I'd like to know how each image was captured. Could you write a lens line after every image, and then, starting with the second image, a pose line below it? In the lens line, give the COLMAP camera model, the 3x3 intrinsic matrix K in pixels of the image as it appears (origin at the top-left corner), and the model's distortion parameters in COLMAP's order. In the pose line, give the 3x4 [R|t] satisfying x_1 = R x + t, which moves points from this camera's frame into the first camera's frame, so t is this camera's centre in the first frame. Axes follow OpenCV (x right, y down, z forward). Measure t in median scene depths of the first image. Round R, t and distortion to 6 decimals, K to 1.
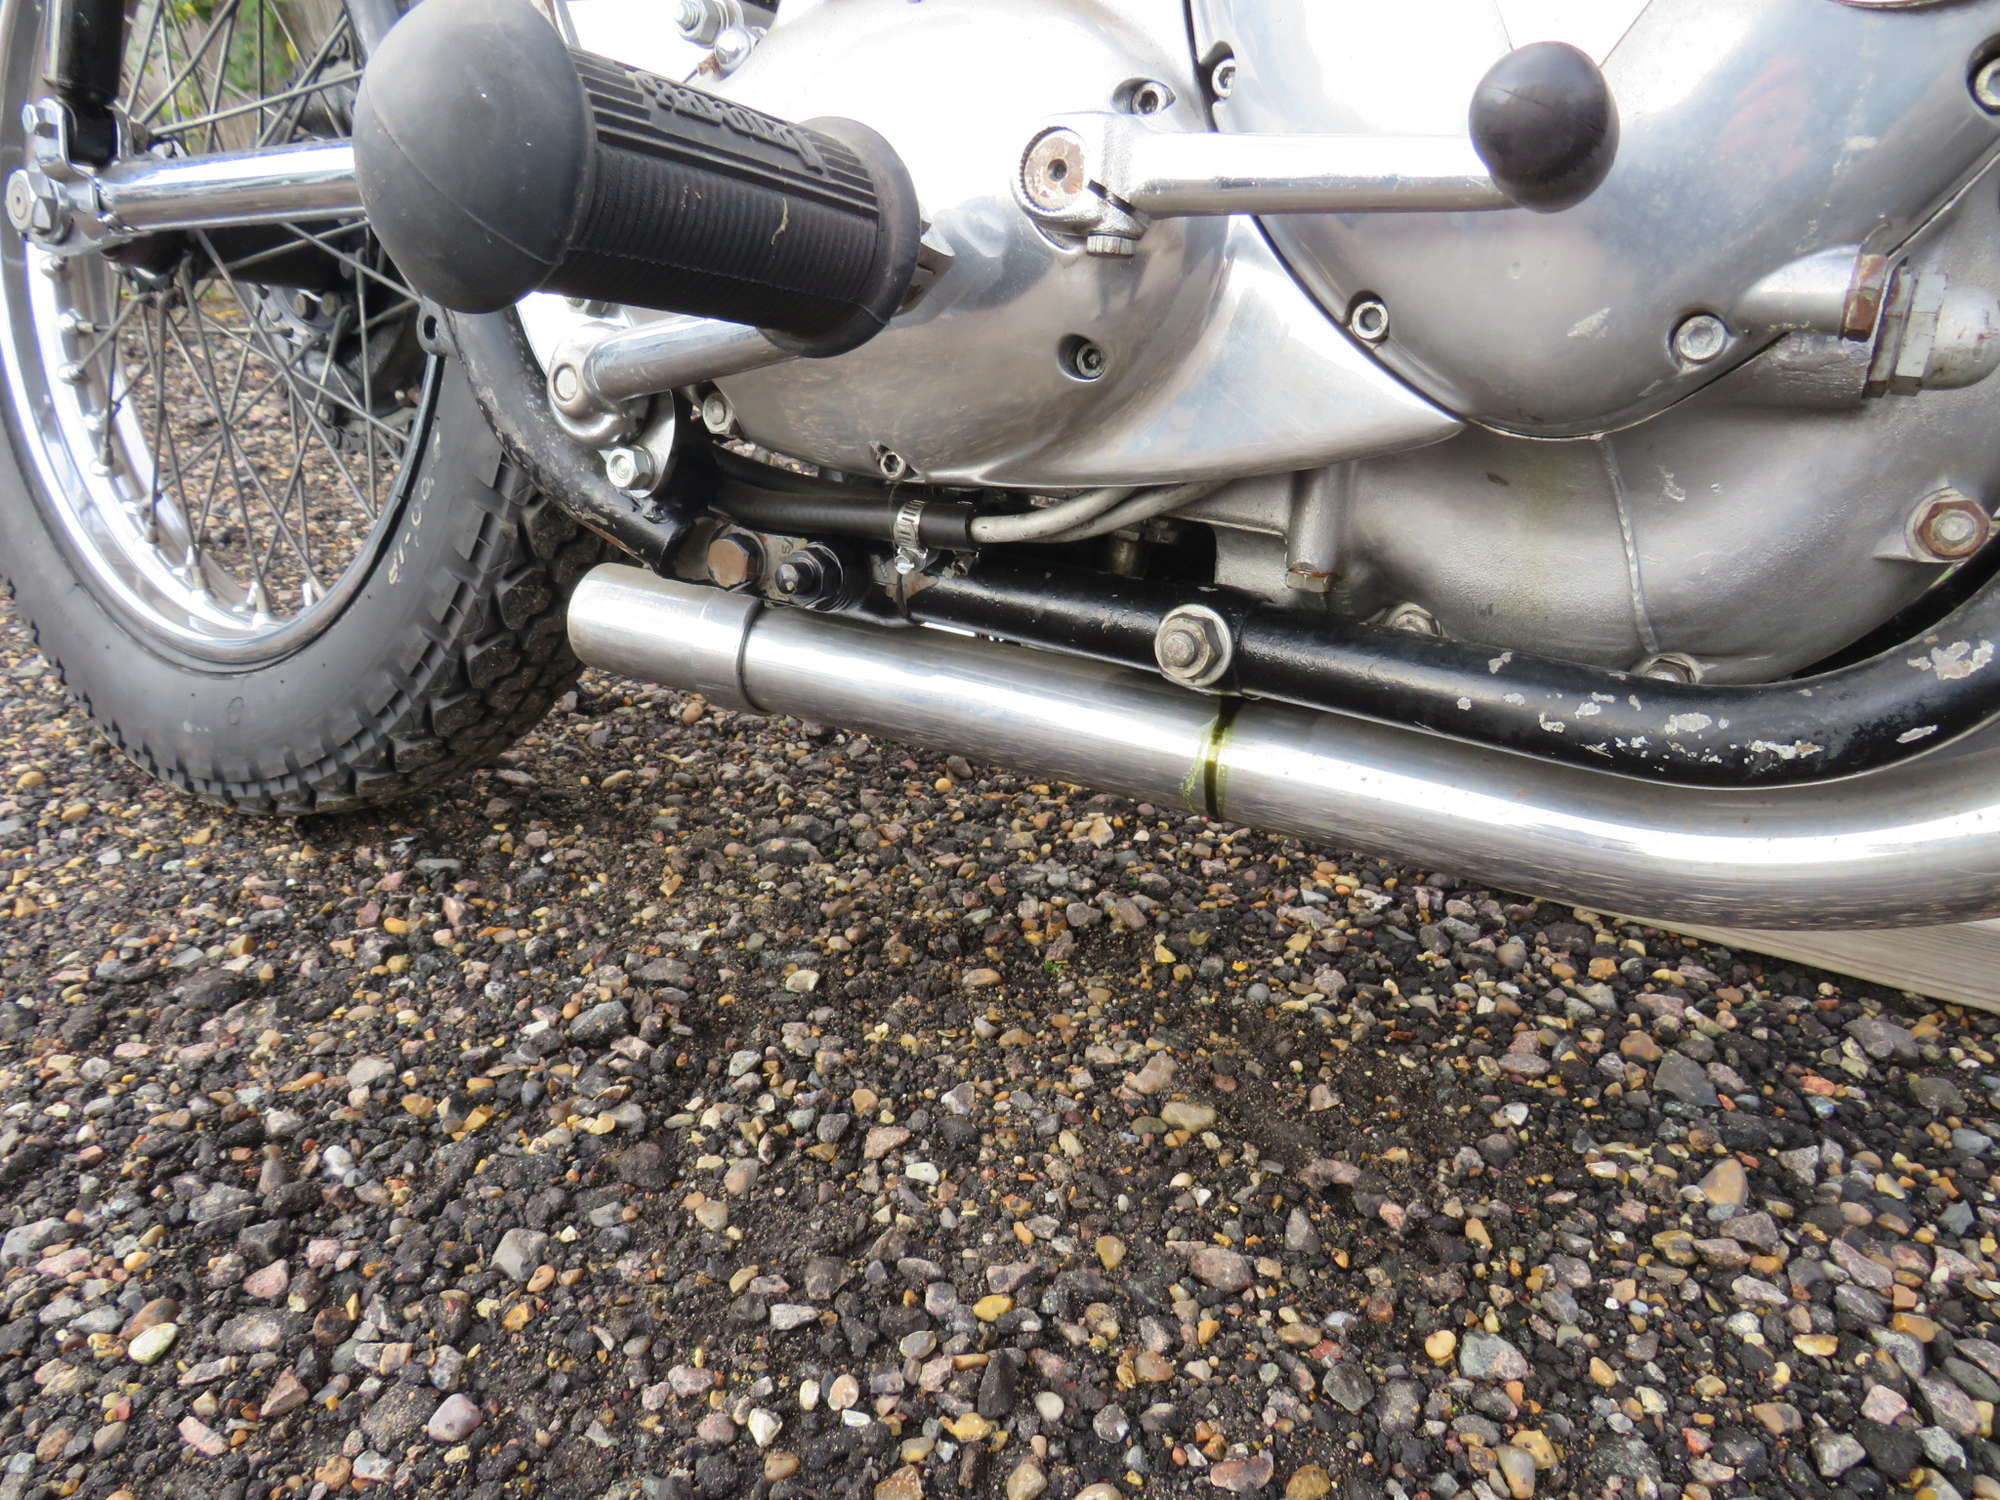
lens RADIAL K [[1408.7, 0, 997.9], [0, 1408.7, 748.0], [0, 0, 1]] dist [-0.025670, 0.001151]
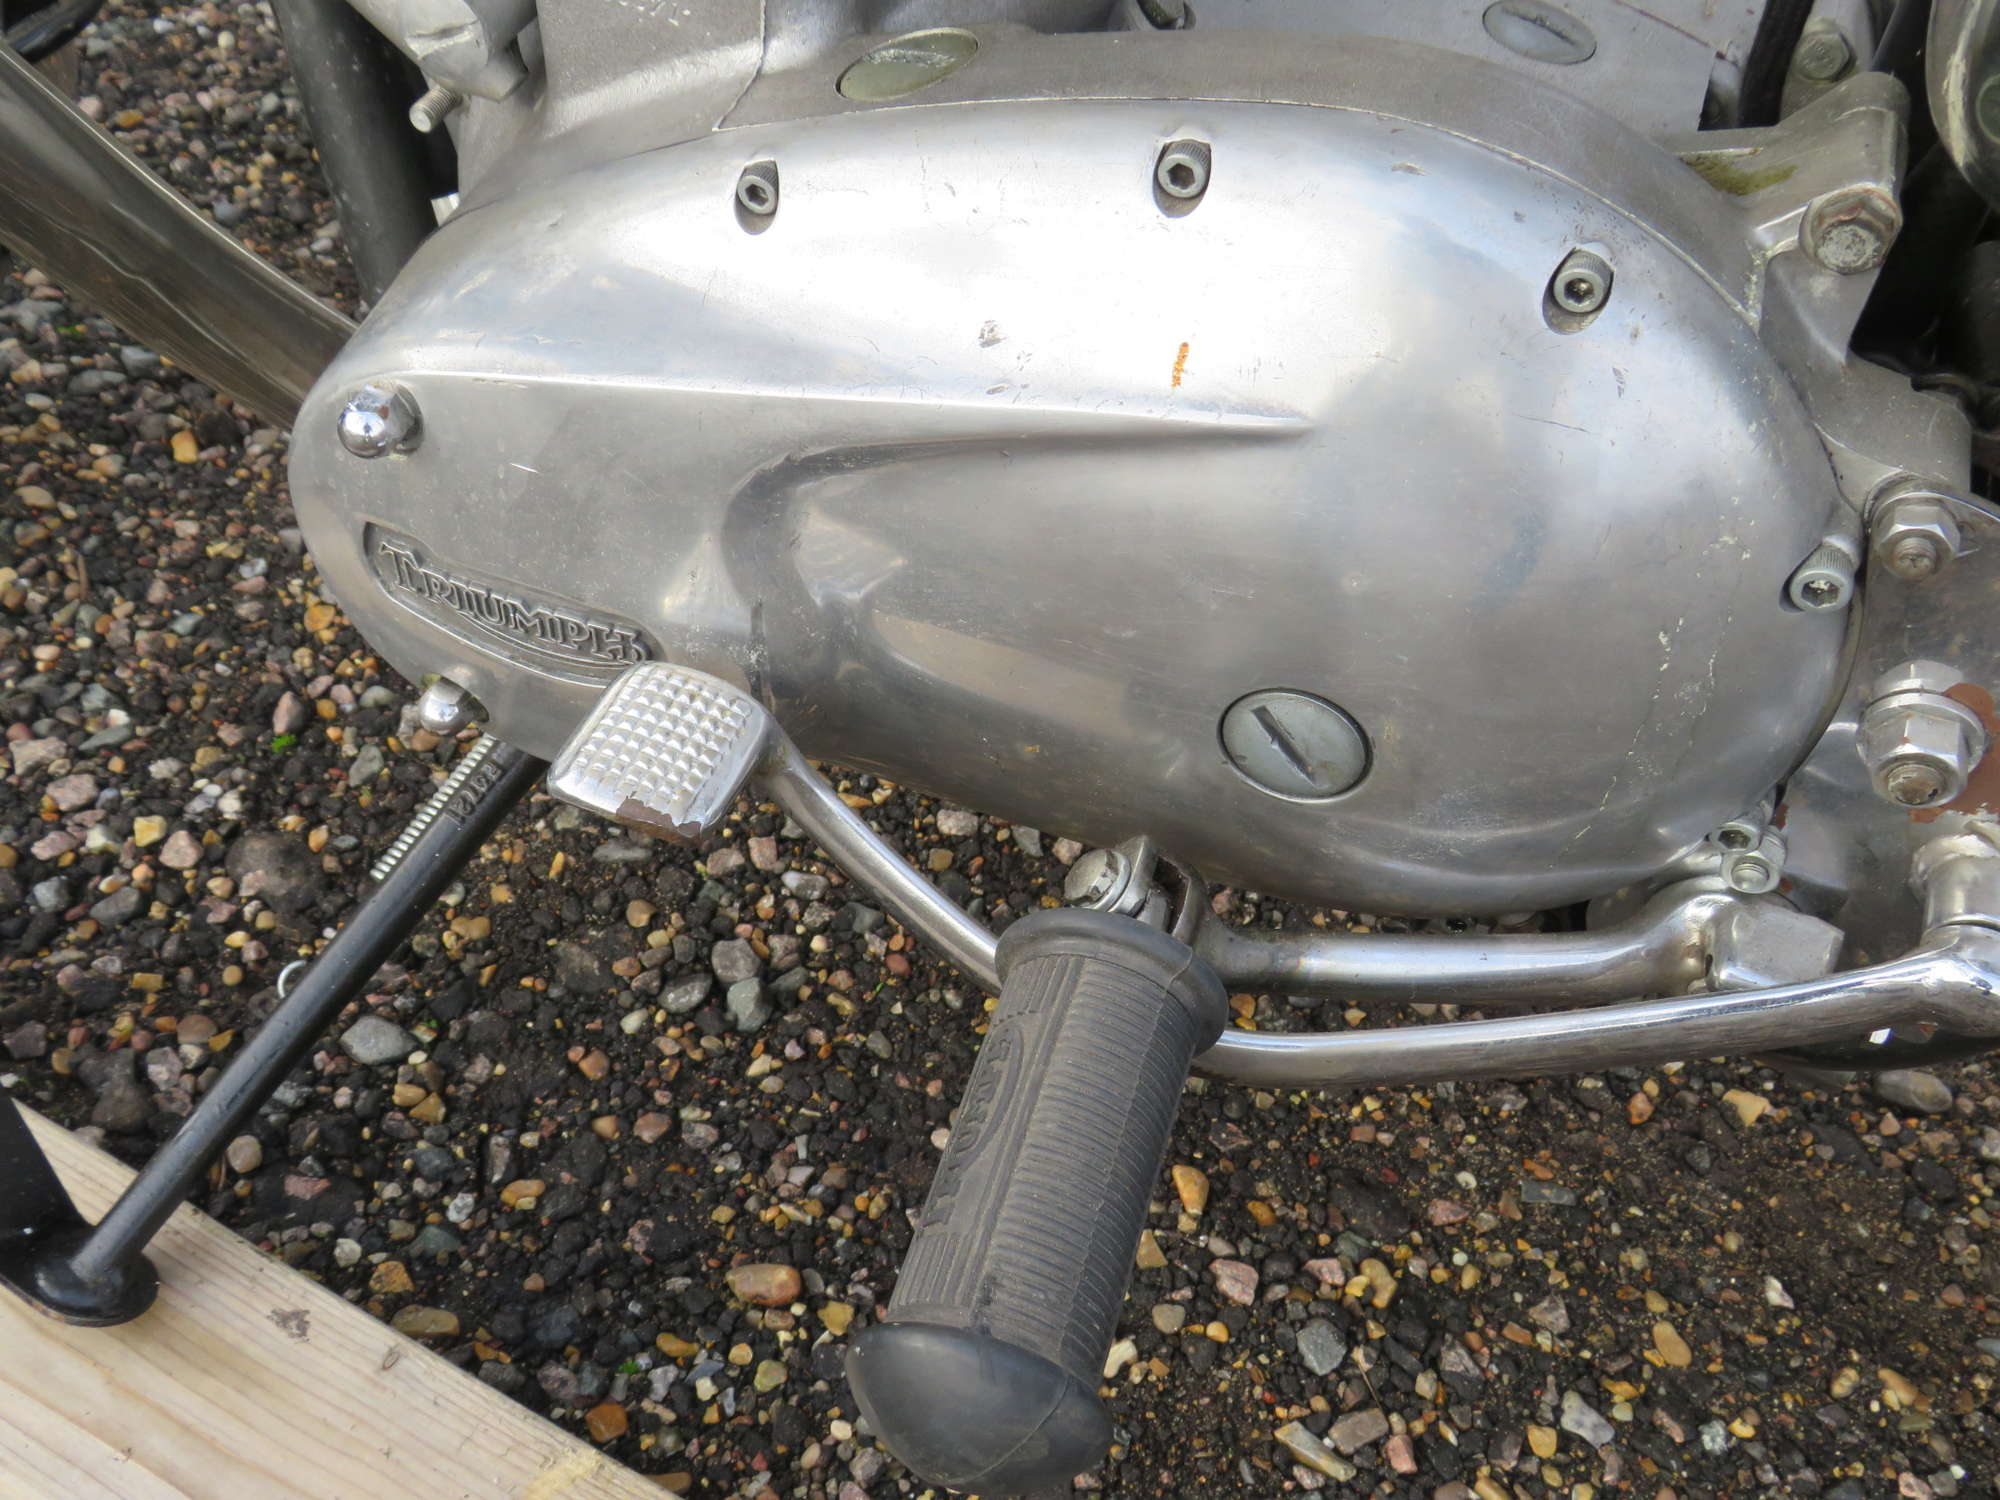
lens RADIAL K [[1890.2, 0, 1003.1], [0, 1890.2, 754.9], [0, 0, 1]] dist [-0.035000, 0.000000]
pose [[0.976975, -0.026569, 0.211695, -1.424220], [-0.045163, 0.943978, 0.326905, -0.593894], [-0.208521, -0.328938, 0.921042, 0.576186]]
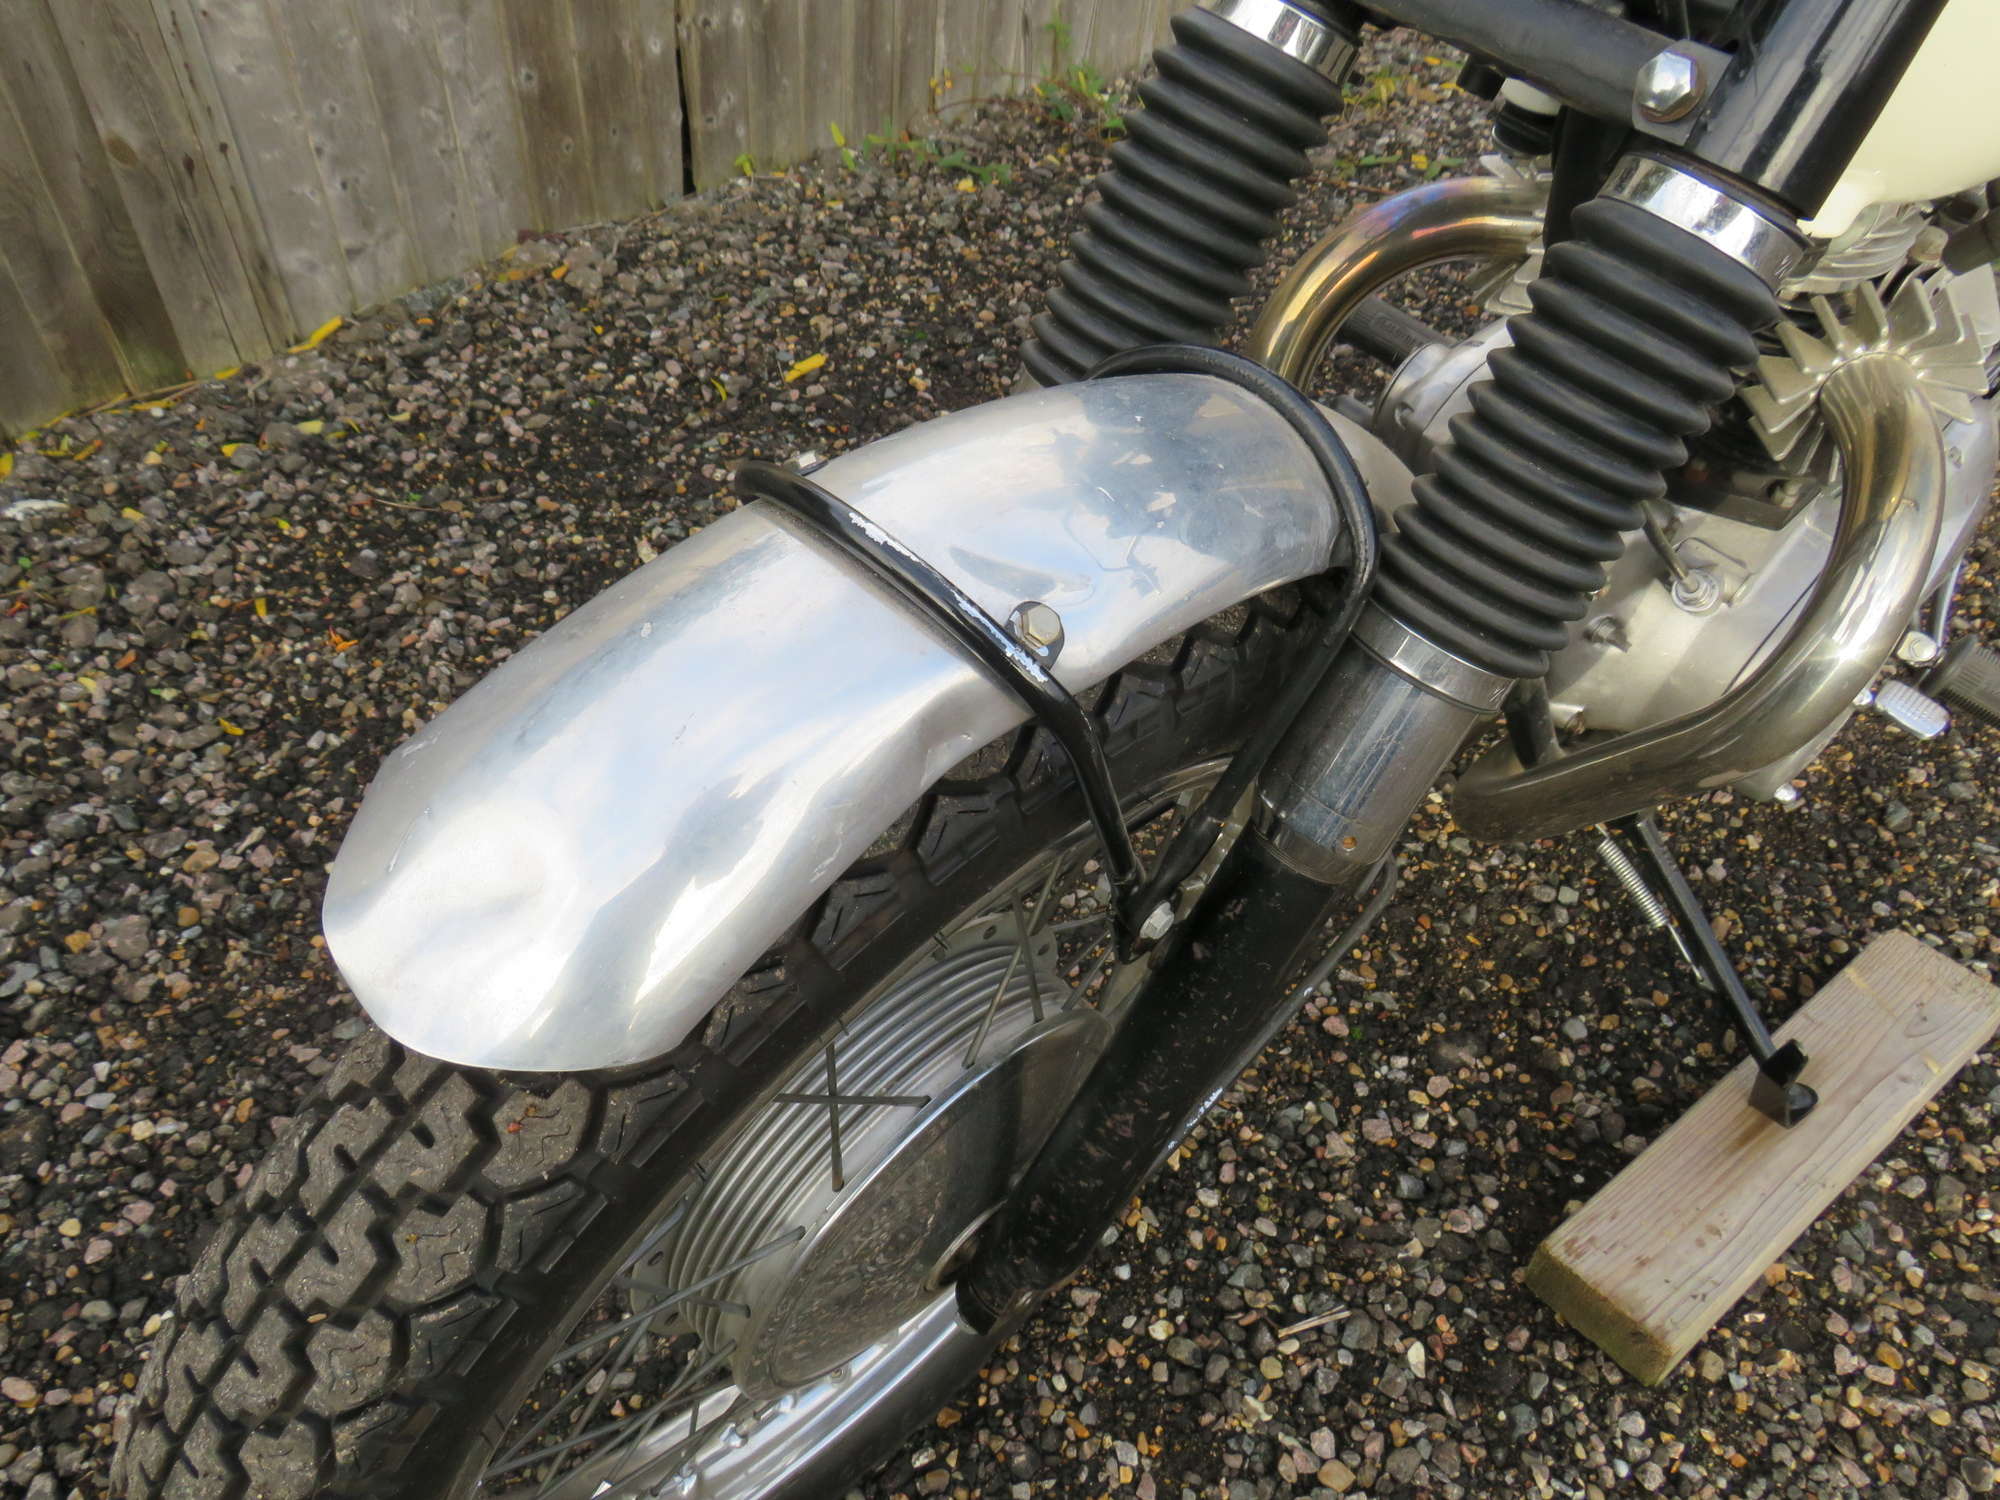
lens RADIAL K [[1429.6, 0, 1004.8], [0, 1429.6, 738.7], [0, 0, 1]] dist [-0.033396, 0.011548]
pose [[0.263536, -0.645174, 0.717147, -2.868937], [0.387182, 0.751661, 0.533944, -1.608481], [-0.883538, 0.136953, 0.447889, 1.465524]]
